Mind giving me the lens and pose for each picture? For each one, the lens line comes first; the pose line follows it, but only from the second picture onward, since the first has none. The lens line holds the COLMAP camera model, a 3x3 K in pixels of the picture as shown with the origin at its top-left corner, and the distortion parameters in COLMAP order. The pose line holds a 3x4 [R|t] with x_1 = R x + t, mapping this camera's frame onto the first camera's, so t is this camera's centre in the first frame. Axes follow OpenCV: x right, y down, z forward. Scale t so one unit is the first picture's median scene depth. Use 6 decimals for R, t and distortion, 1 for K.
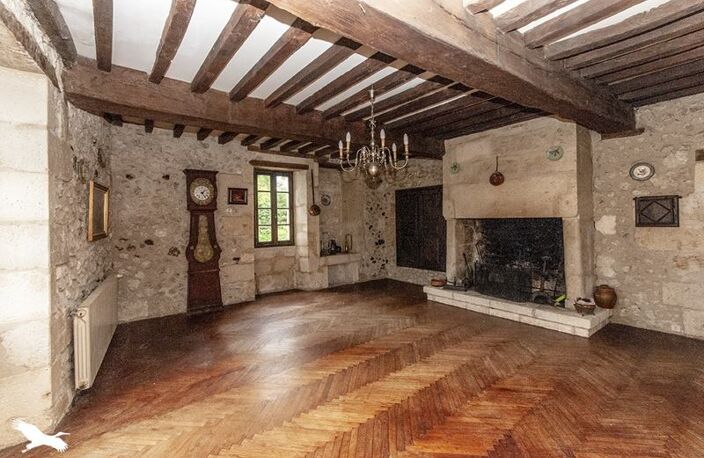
lens RADIAL K [[316.2, 0, 350.5], [0, 316.2, 223.5], [0, 0, 1]] dist [0.003405, 0.000120]
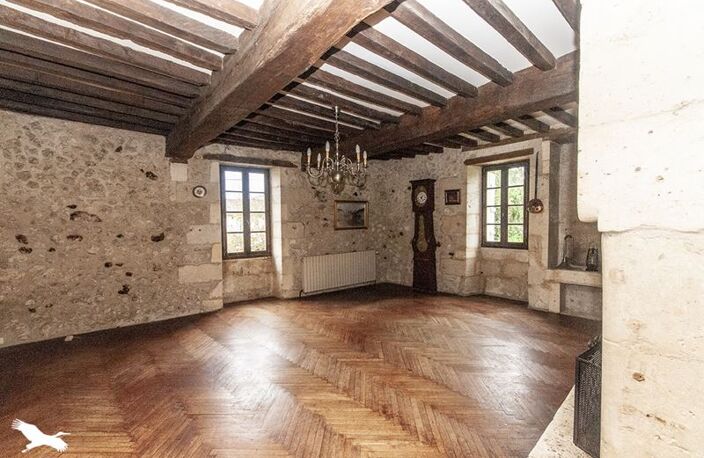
lens RADIAL K [[316.2, 0, 351.1], [0, 316.2, 232.6], [0, 0, 1]] dist [0.003405, 0.000120]
pose [[0.069869, 0.049032, -0.996350, 0.756199], [-0.001141, 0.998795, 0.049072, -0.017434], [0.997556, -0.002291, 0.069841, 0.605480]]
